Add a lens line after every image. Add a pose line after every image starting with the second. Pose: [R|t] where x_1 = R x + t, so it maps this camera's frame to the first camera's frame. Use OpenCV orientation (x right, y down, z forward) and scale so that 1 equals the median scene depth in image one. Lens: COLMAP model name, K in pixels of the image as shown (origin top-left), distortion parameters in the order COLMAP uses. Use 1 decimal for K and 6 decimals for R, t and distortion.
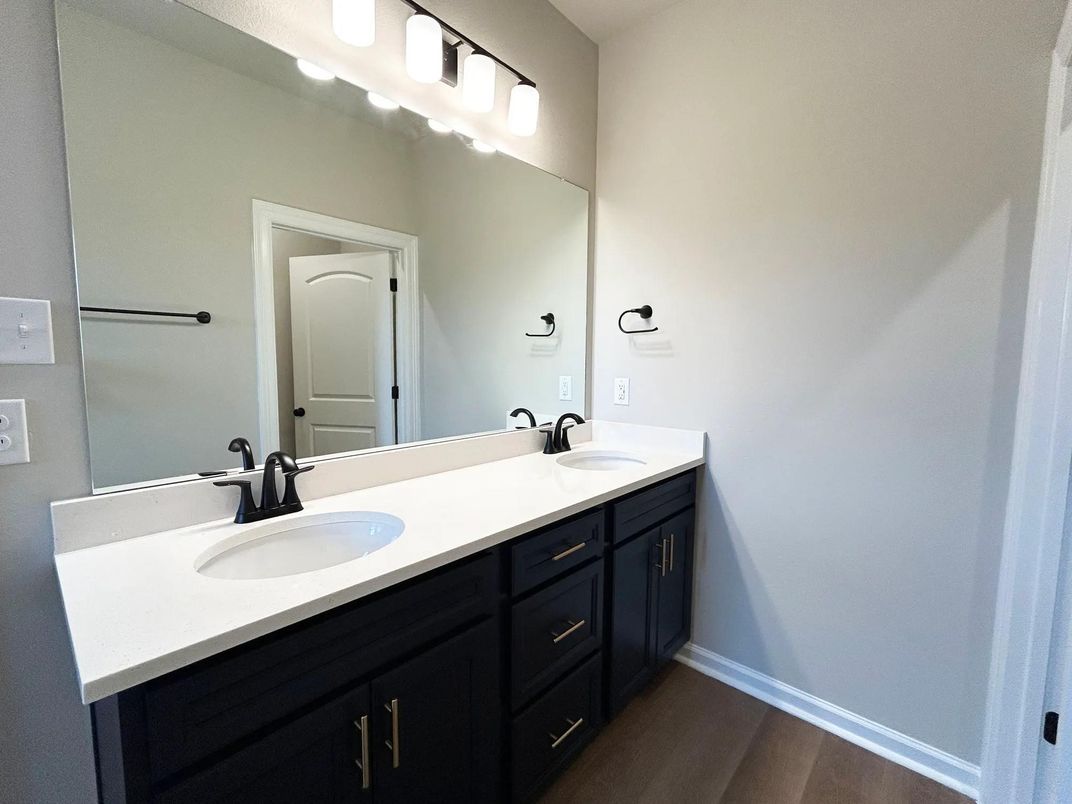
lens RADIAL K [[458.2, 0, 534.4], [0, 458.2, 400.8], [0, 0, 1]] dist [0.001144, 0.000707]
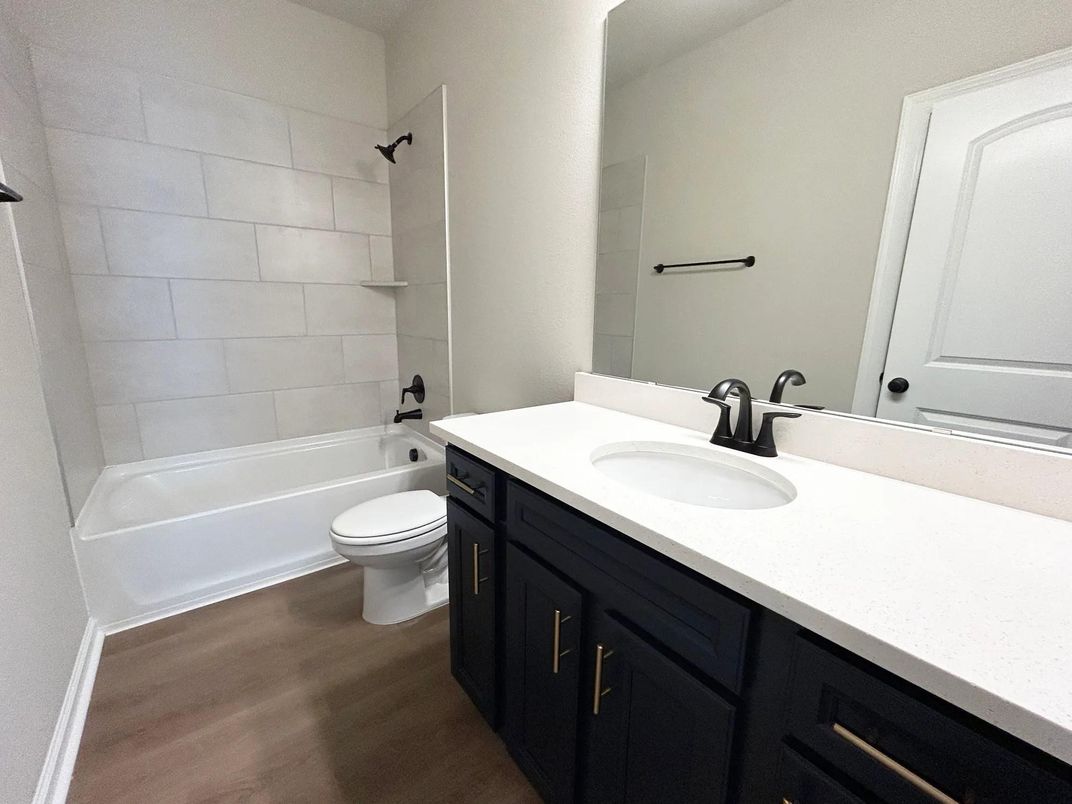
lens RADIAL K [[458.2, 0, 534.4], [0, 458.2, 400.8], [0, 0, 1]] dist [0.001144, 0.000707]
pose [[-0.175846, 0.187940, -0.966311, 0.525832], [-0.083596, 0.975210, 0.204883, -0.033497], [0.980862, 0.116808, -0.155776, 0.696212]]
